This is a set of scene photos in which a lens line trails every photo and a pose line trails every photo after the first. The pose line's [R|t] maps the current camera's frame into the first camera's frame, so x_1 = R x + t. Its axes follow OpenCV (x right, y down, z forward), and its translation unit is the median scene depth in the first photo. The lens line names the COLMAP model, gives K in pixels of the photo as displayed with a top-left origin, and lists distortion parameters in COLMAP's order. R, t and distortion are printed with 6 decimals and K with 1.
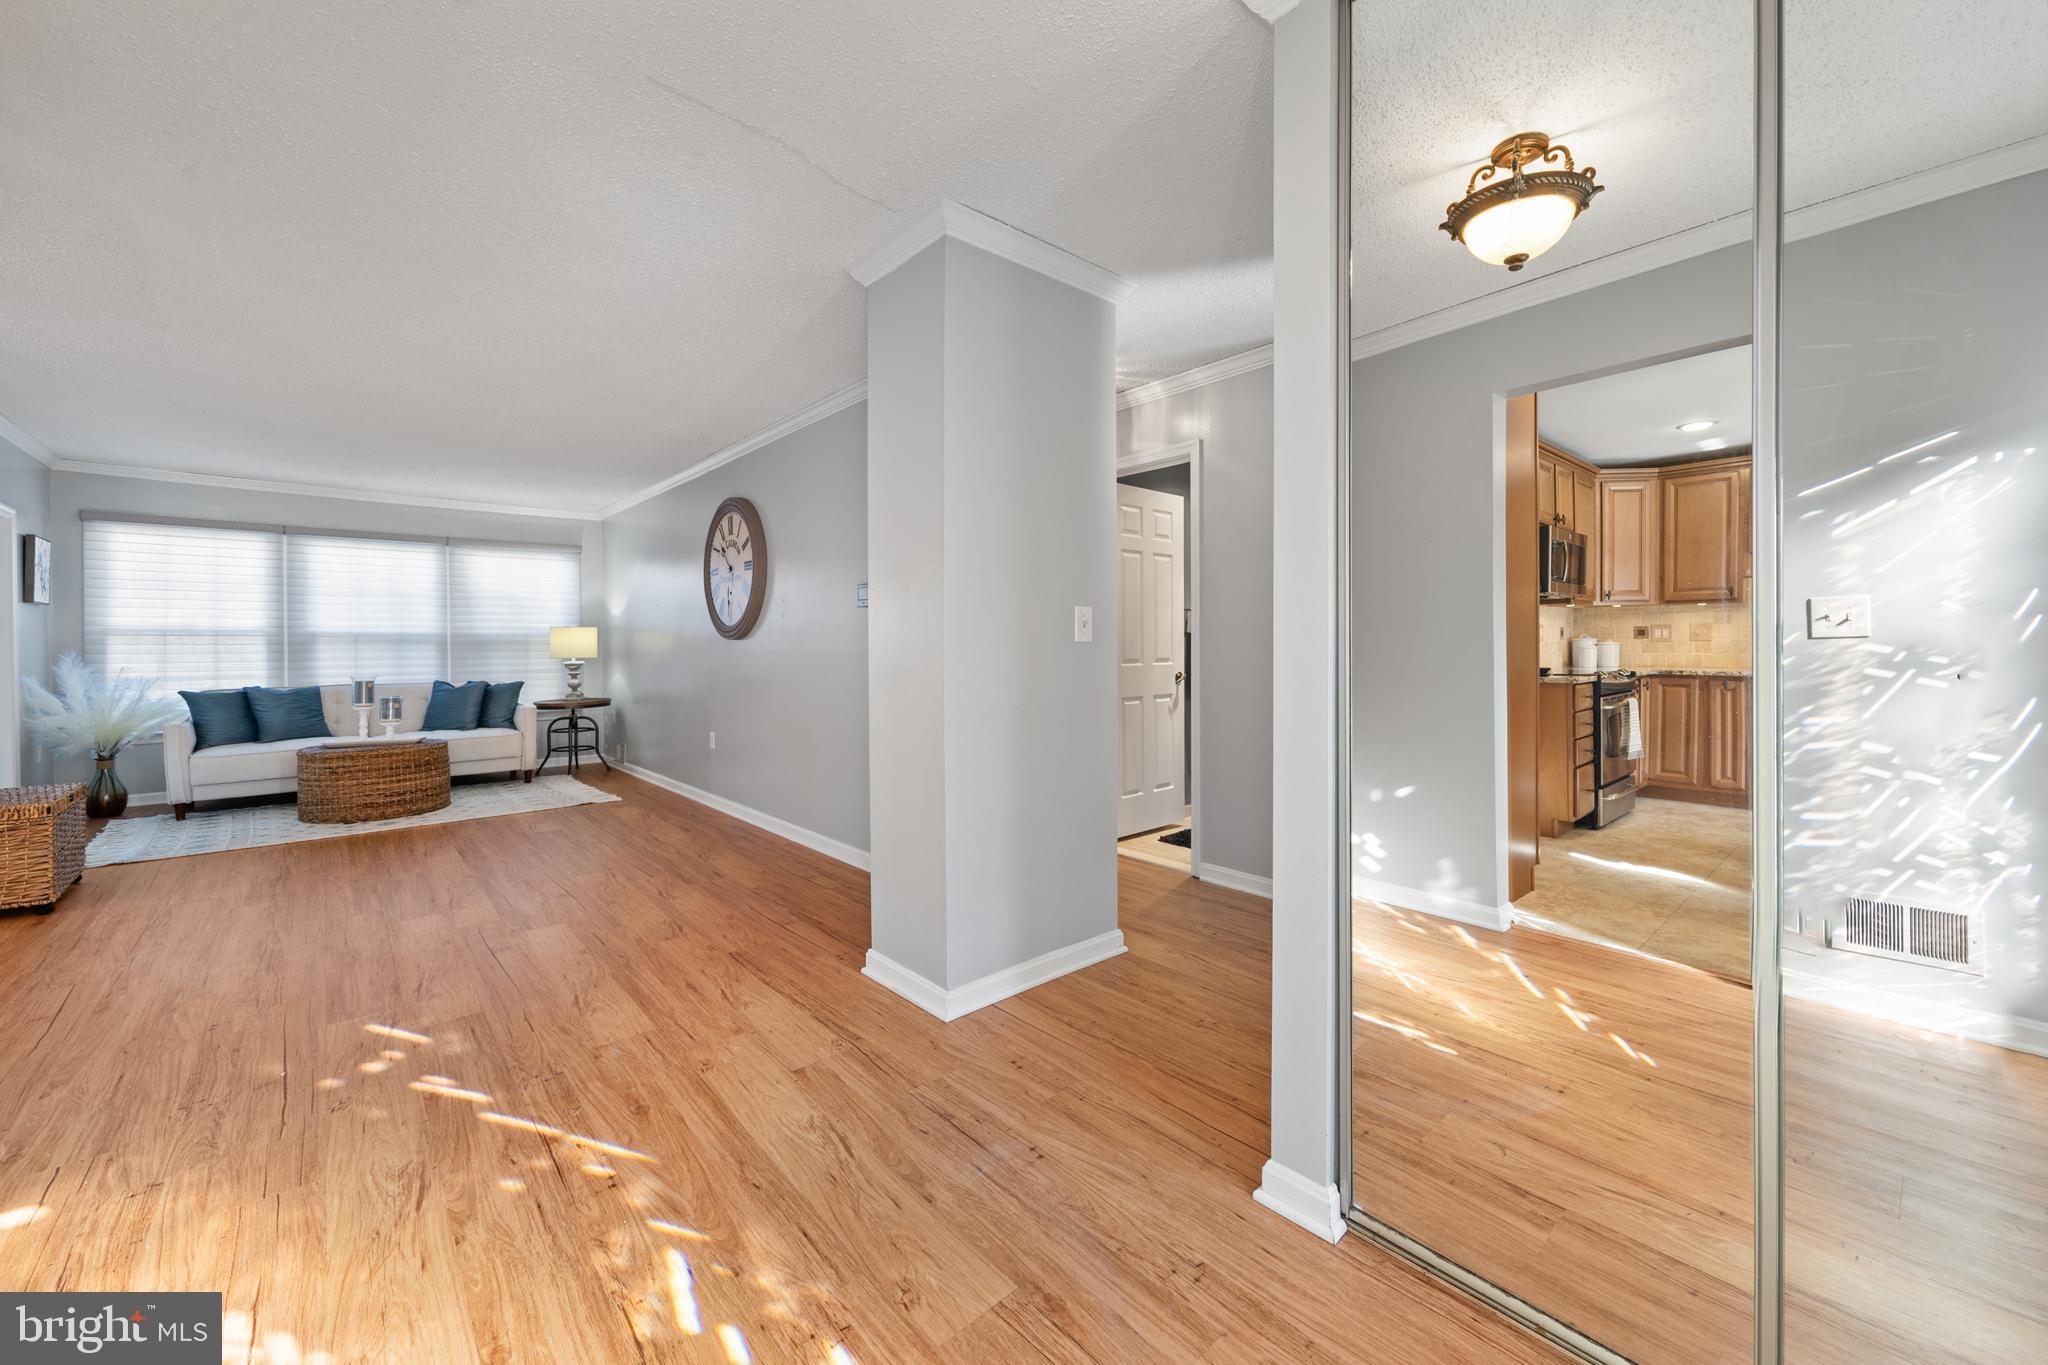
lens RADIAL K [[790.1, 0, 1053.6], [0, 790.1, 638.0], [0, 0, 1]] dist [-0.000165, -0.000409]
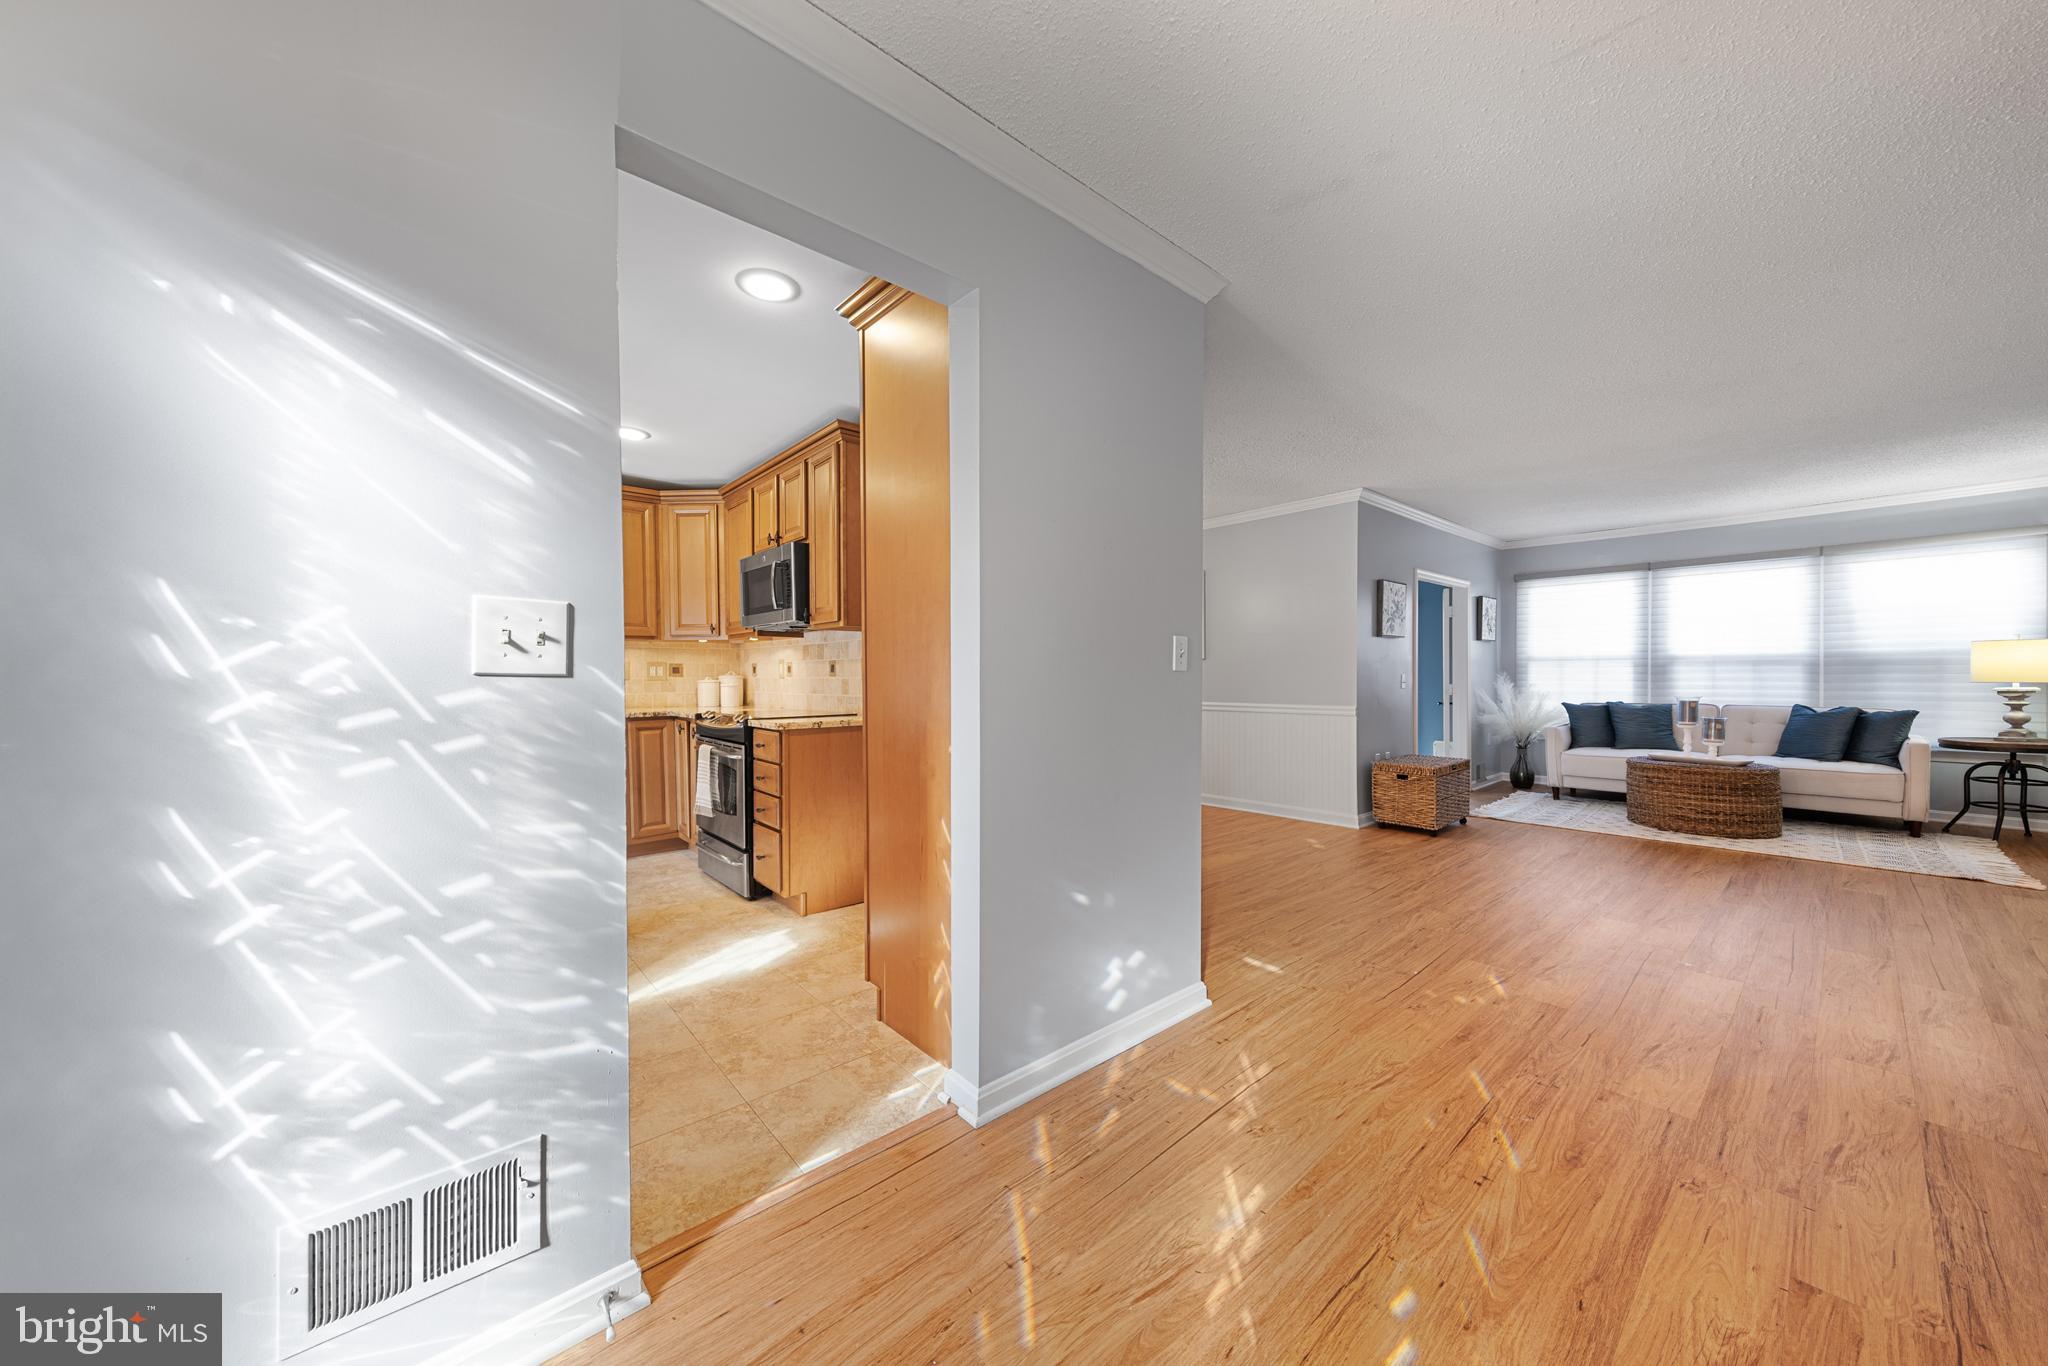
lens RADIAL K [[715.8, 0, 1005.5], [0, 715.8, 677.5], [0, 0, 1]] dist [0.000779, -0.000610]
pose [[-0.064333, 0.010903, -0.997869, 0.141312], [0.015393, 0.999832, 0.009932, -0.000473], [0.997810, -0.014721, -0.064490, 0.145276]]
